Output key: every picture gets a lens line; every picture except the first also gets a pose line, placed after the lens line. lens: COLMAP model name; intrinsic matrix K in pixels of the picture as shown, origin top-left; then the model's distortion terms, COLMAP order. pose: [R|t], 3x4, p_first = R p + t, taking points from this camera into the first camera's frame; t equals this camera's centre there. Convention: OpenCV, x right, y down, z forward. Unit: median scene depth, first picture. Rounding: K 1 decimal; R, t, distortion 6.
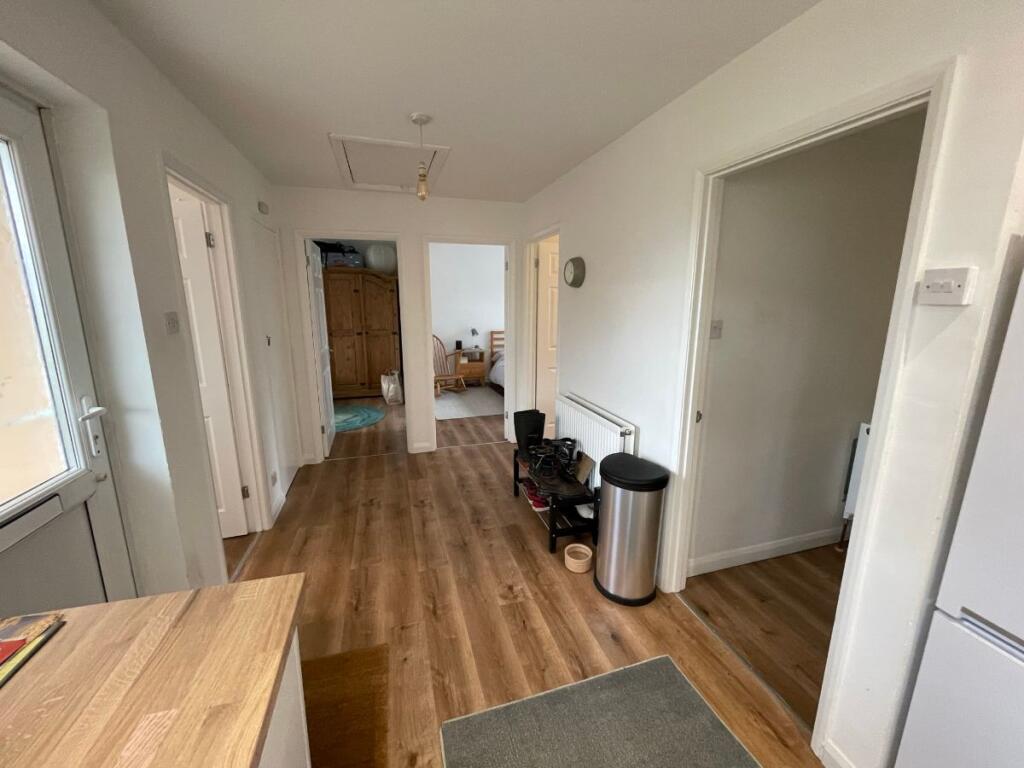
lens RADIAL K [[412.6, 0, 512.0], [0, 412.6, 384.0], [0, 0, 1]] dist [0.012171, 0.000000]
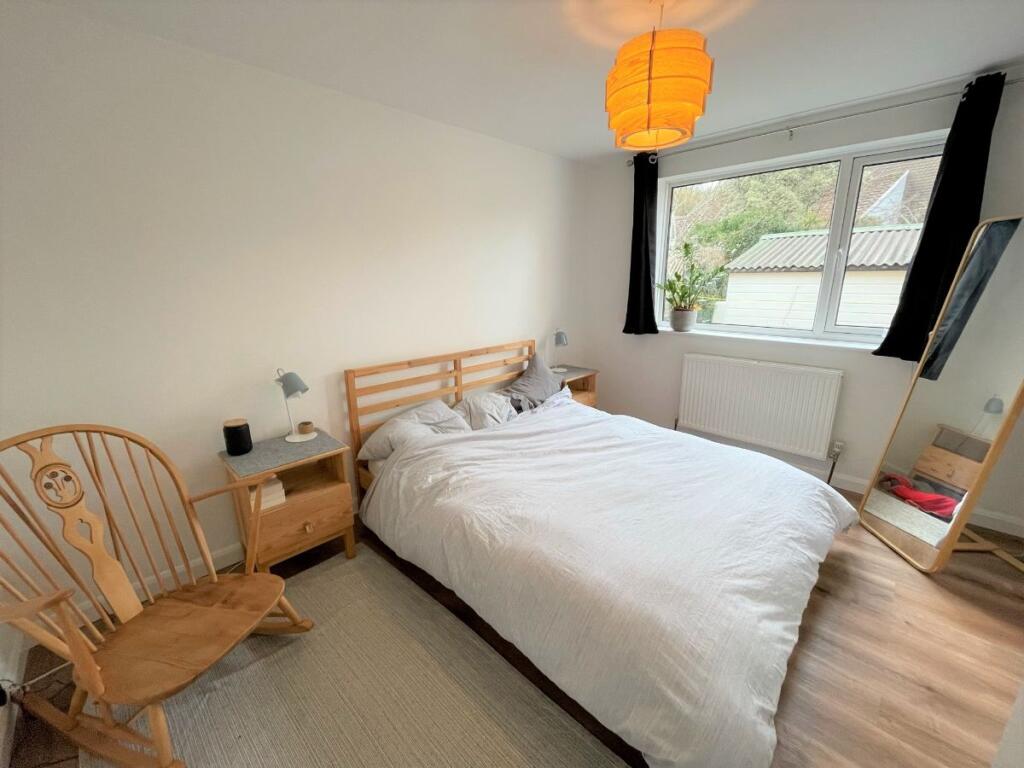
lens RADIAL K [[412.6, 0, 512.0], [0, 412.6, 384.0], [0, 0, 1]] dist [0.012171, 0.000000]
pose [[0.868741, -0.136577, 0.476062, -0.142065], [0.115056, 0.990582, 0.074226, -0.191664], [-0.481716, -0.009709, 0.876273, 0.984179]]
